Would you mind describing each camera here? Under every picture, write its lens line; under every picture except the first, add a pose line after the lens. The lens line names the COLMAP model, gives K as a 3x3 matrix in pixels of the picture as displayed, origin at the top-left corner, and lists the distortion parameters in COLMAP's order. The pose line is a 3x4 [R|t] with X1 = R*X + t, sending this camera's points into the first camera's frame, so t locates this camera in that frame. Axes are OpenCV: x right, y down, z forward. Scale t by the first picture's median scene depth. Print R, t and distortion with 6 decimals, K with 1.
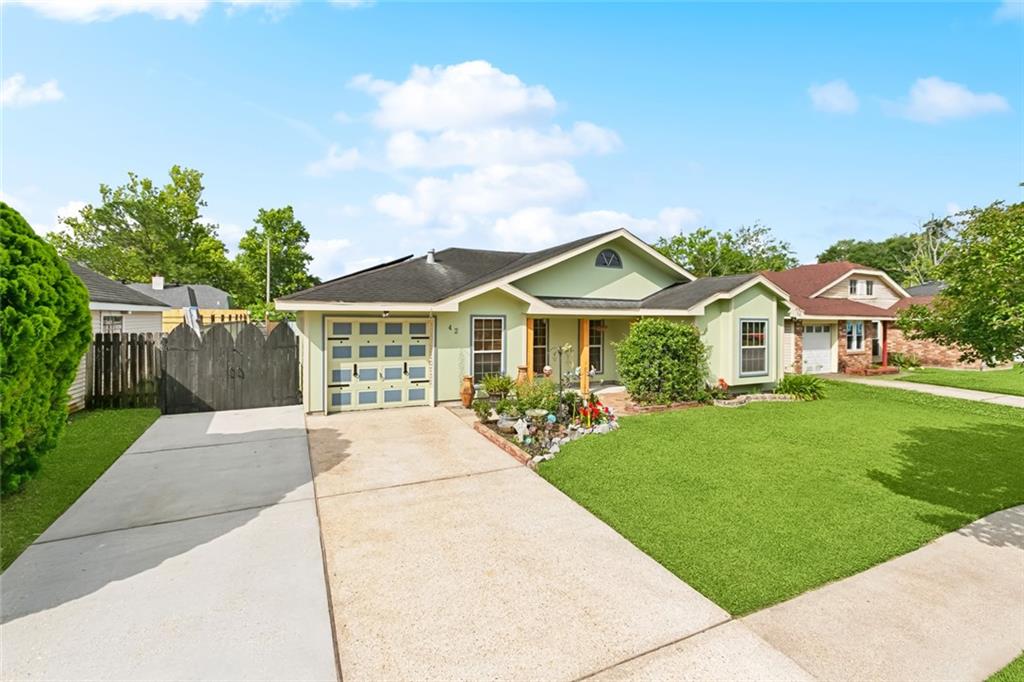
lens RADIAL K [[459.2, 0, 533.8], [0, 459.2, 317.2], [0, 0, 1]] dist [0.002136, 0.000803]
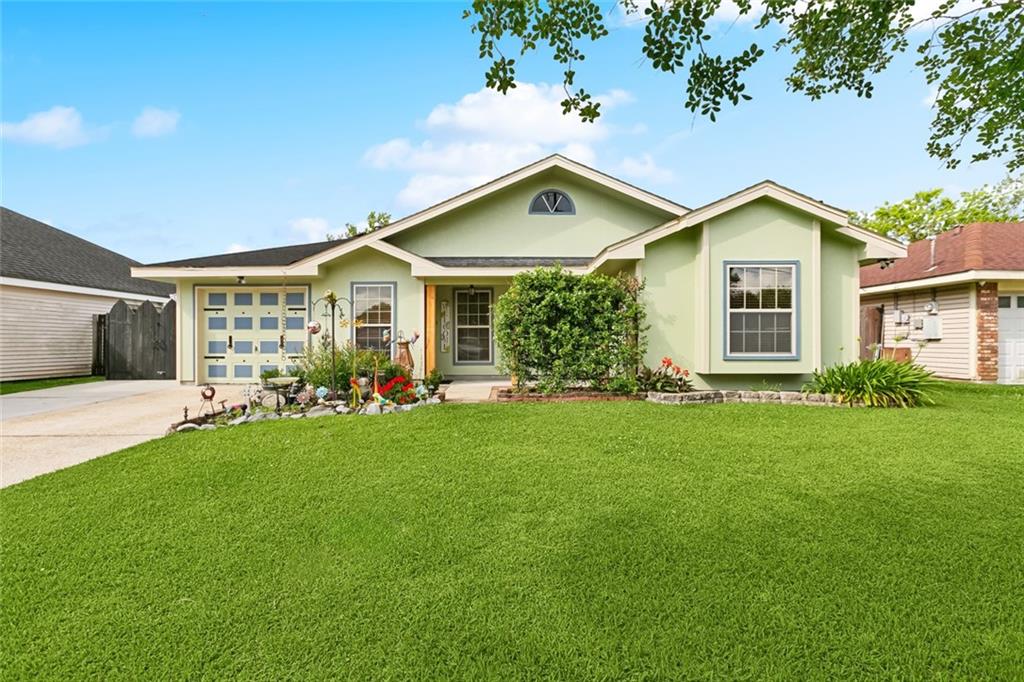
lens RADIAL K [[459.2, 0, 508.9], [0, 459.2, 344.4], [0, 0, 1]] dist [0.002136, 0.000803]
pose [[0.884428, -0.011838, -0.466527, 0.549020], [0.014133, 0.999899, 0.001422, 0.120287], [0.466463, -0.007851, 0.884506, 0.396682]]
